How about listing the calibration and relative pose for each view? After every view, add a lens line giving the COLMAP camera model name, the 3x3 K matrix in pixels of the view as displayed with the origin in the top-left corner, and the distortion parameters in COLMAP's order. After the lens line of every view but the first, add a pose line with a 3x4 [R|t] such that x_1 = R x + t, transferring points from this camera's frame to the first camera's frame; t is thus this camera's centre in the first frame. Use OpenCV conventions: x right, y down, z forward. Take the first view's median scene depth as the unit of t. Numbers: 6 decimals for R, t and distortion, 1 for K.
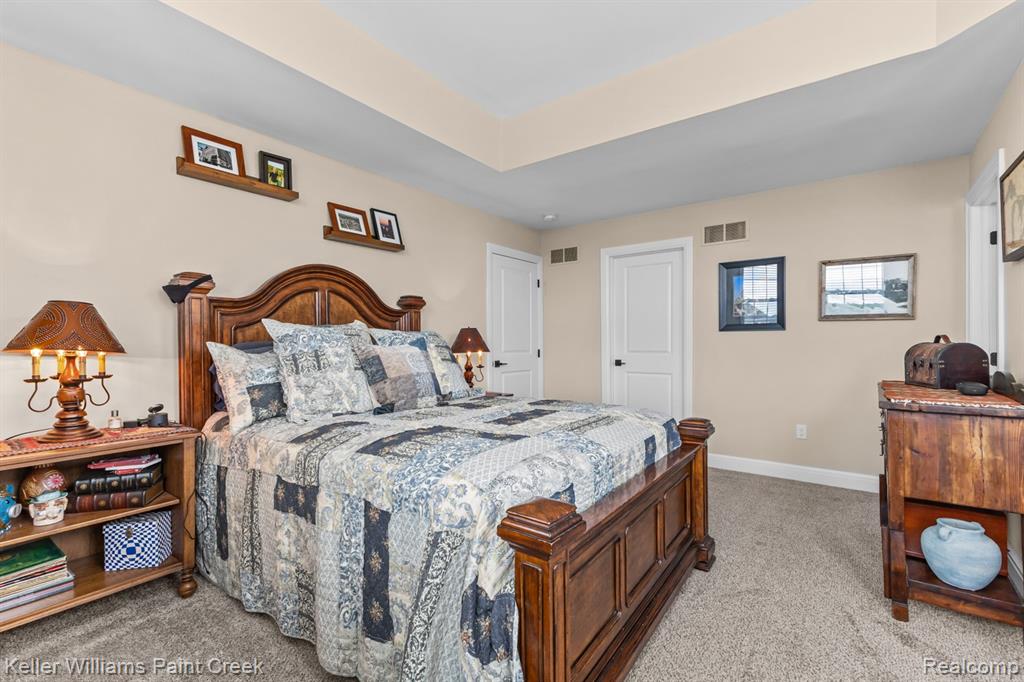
lens RADIAL K [[453.0, 0, 512.0], [0, 453.0, 341.0], [0, 0, 1]] dist [0.005377, -0.000248]
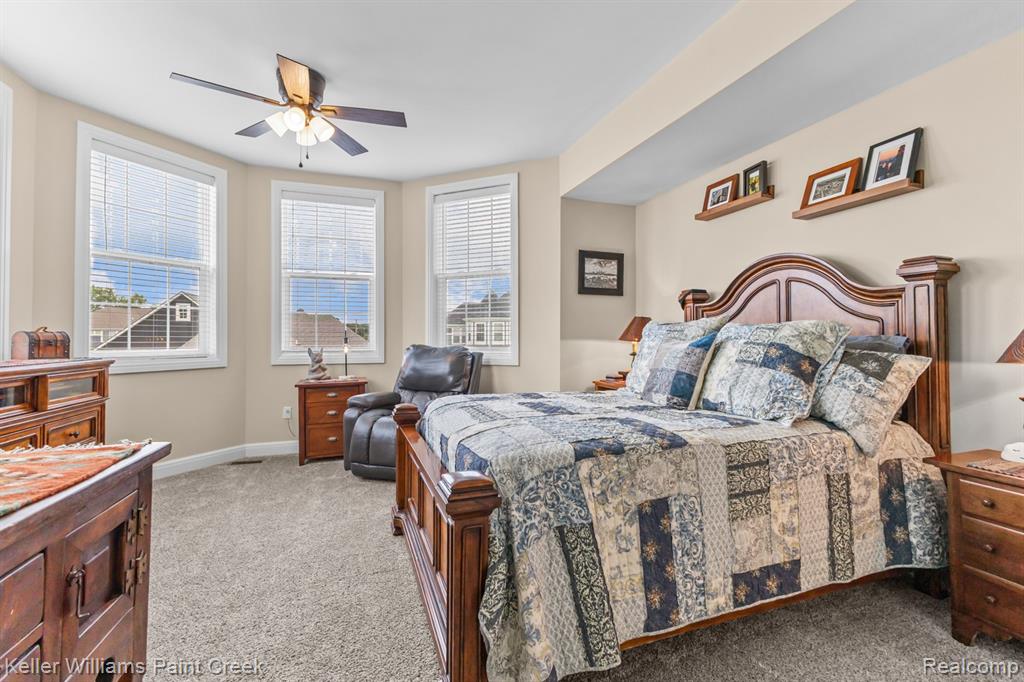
lens RADIAL K [[453.0, 0, 512.0], [0, 453.0, 341.0], [0, 0, 1]] dist [0.005377, -0.000248]
pose [[-0.558556, 0.005144, -0.829451, 0.710057], [-0.000364, 0.999979, 0.006447, 0.005050], [0.829466, 0.003903, -0.558543, 1.129415]]
